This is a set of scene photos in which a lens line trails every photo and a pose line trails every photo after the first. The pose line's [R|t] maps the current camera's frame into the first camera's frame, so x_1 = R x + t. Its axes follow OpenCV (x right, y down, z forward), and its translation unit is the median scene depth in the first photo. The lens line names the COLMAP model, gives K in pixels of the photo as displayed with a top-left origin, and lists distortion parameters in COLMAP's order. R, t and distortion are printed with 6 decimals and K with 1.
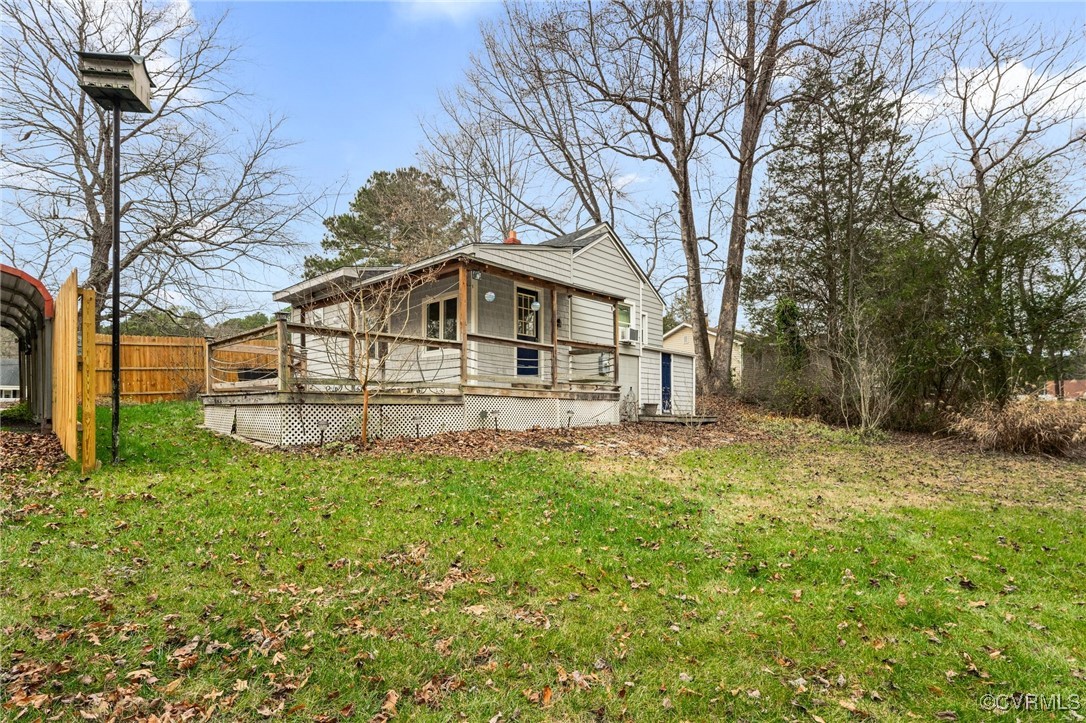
lens RADIAL K [[546.8, 0, 544.4], [0, 546.8, 413.6], [0, 0, 1]] dist [0.006163, 0.001283]
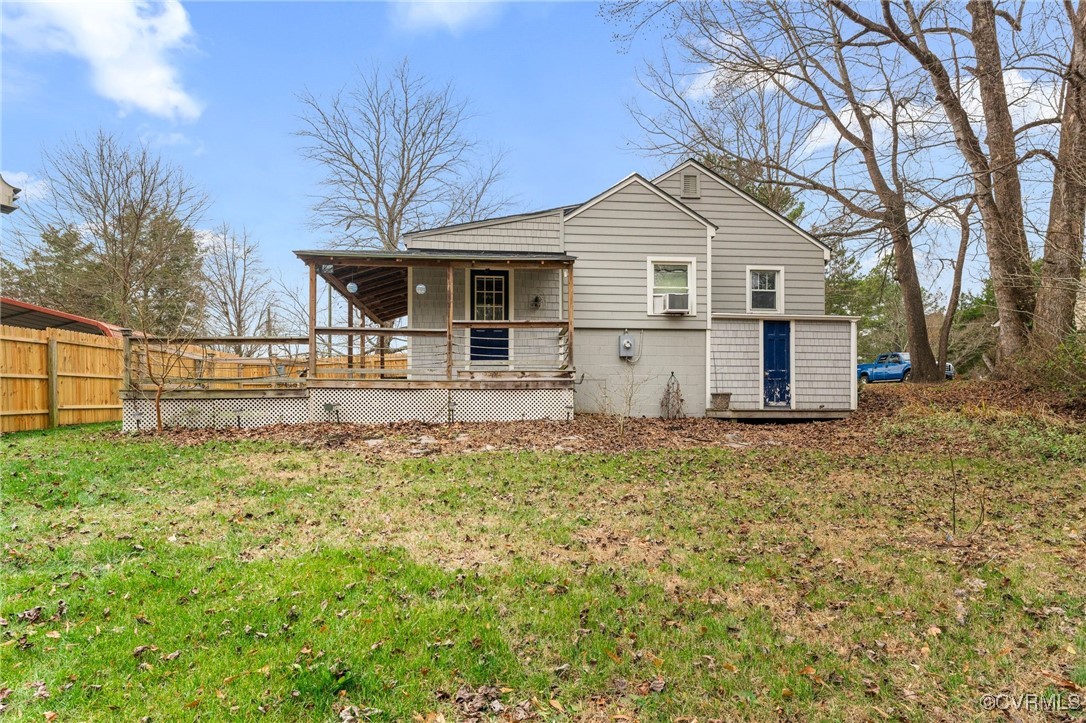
lens RADIAL K [[546.8, 0, 543.2], [0, 546.8, 417.9], [0, 0, 1]] dist [0.006163, 0.001283]
pose [[0.747814, -0.004188, -0.663895, 0.522570], [0.004515, 0.999989, -0.001222, 0.014865], [0.663892, -0.002084, 0.747825, 0.317362]]
